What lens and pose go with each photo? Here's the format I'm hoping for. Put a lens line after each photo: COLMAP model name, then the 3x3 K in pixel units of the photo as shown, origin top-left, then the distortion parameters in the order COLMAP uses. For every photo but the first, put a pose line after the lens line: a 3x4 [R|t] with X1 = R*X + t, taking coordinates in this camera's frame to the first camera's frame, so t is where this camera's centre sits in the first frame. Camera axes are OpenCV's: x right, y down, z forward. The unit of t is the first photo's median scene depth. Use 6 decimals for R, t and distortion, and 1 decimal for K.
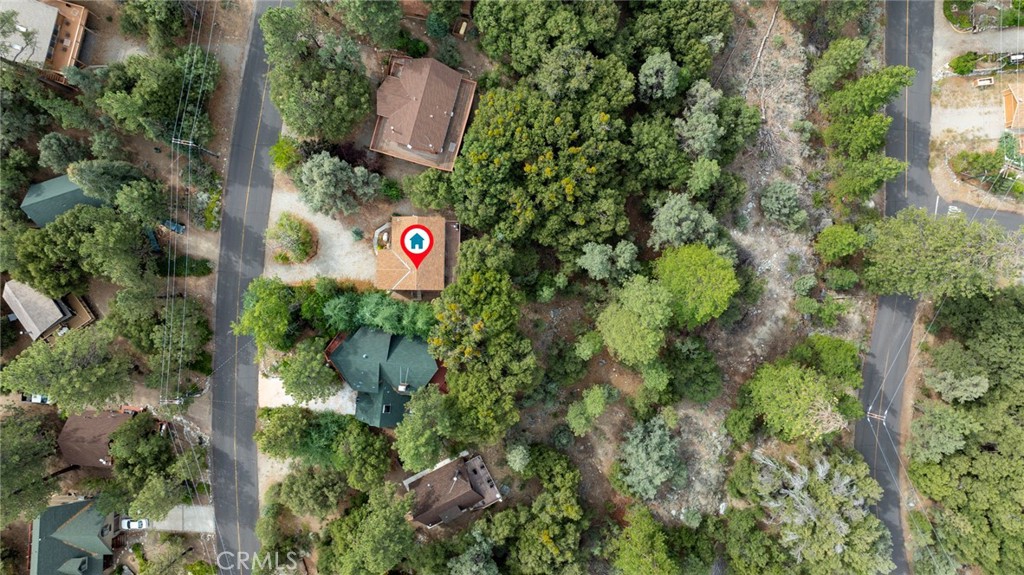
lens RADIAL K [[714.8, 0, 515.1], [0, 714.8, 283.3], [0, 0, 1]] dist [-0.003997, -0.001028]
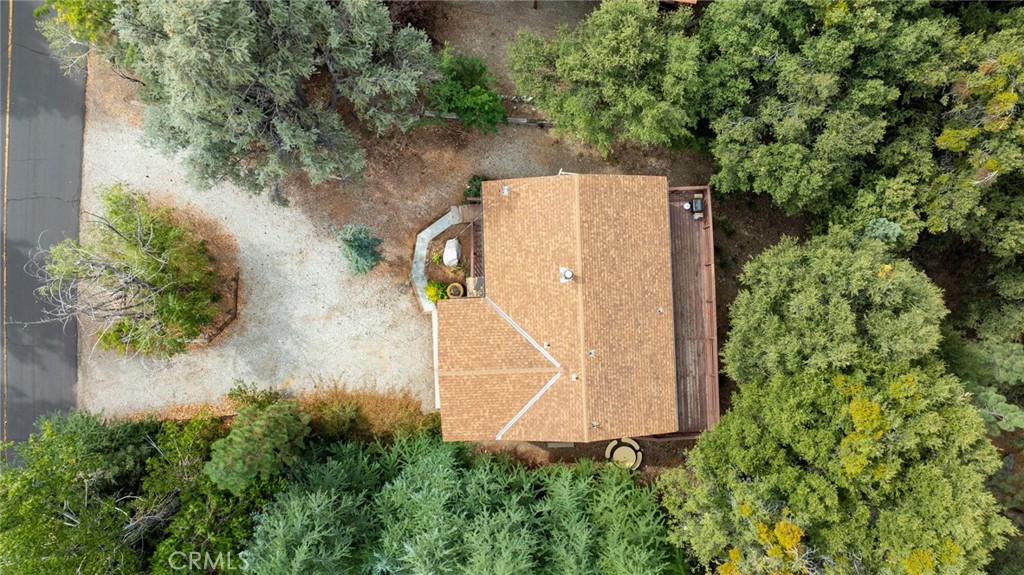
lens RADIAL K [[714.8, 0, 509.2], [0, 714.8, 291.7], [0, 0, 1]] dist [-0.003997, -0.001028]
pose [[0.998670, -0.051304, -0.005136, -0.158437], [0.051328, 0.998670, 0.004759, -0.049174], [0.004885, -0.005016, 0.999975, 0.701449]]
